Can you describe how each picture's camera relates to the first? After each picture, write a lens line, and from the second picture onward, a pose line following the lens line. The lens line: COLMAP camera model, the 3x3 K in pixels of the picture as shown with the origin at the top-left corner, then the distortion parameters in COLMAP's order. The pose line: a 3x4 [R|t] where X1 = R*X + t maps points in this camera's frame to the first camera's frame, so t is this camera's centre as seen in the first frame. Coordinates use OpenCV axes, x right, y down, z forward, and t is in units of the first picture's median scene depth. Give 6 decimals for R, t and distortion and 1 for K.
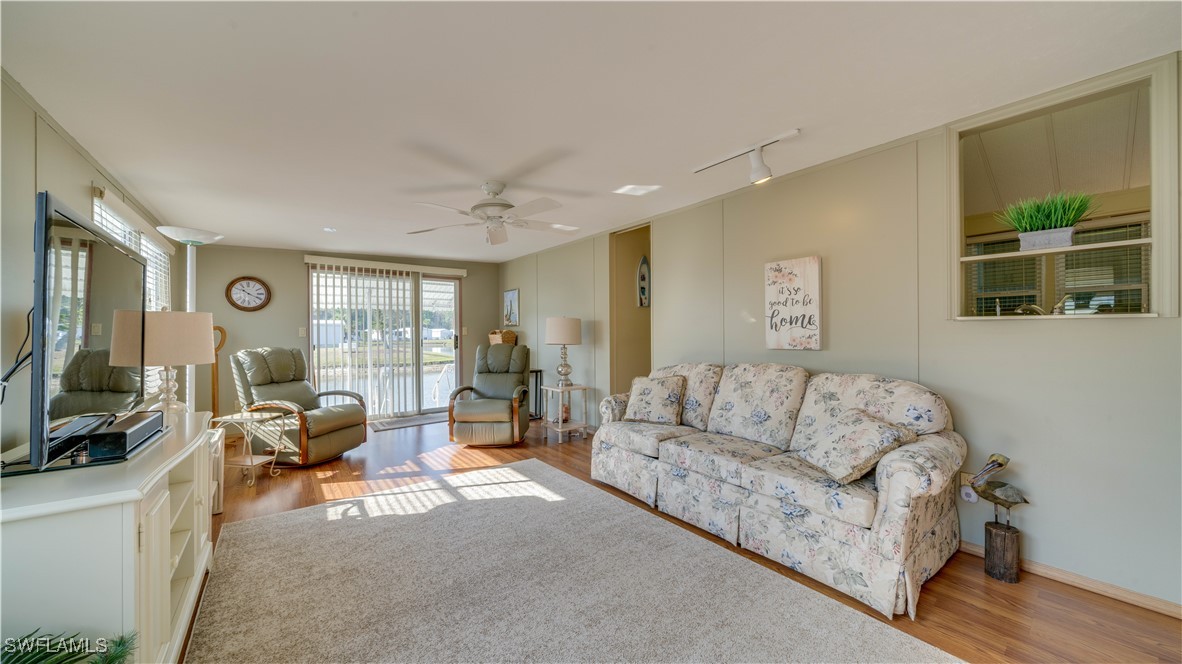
lens RADIAL K [[408.3, 0, 582.6], [0, 408.3, 332.9], [0, 0, 1]] dist [-0.001662, 0.000691]
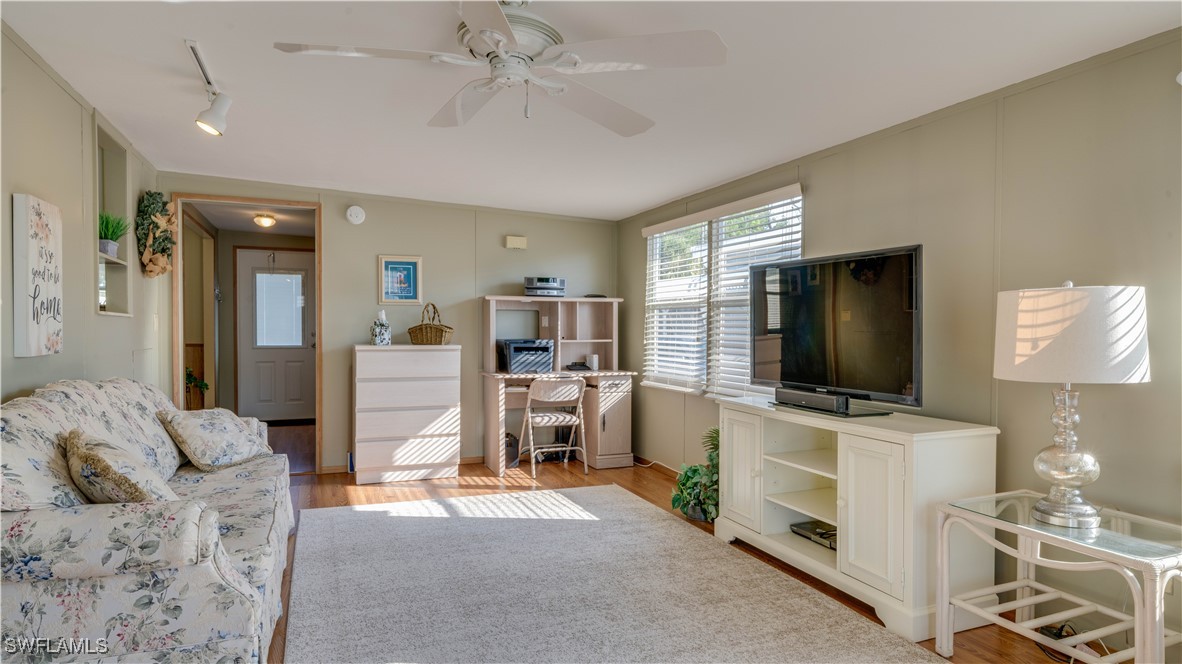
lens RADIAL K [[674.2, 0, 587.4], [0, 674.2, 340.2], [0, 0, 1]] dist [0.008860, 0.000779]
pose [[-0.971333, -0.006147, 0.237644, -0.435453], [-0.001993, 0.999841, 0.017718, 0.000216], [-0.237715, 0.016737, -0.971191, 1.619101]]
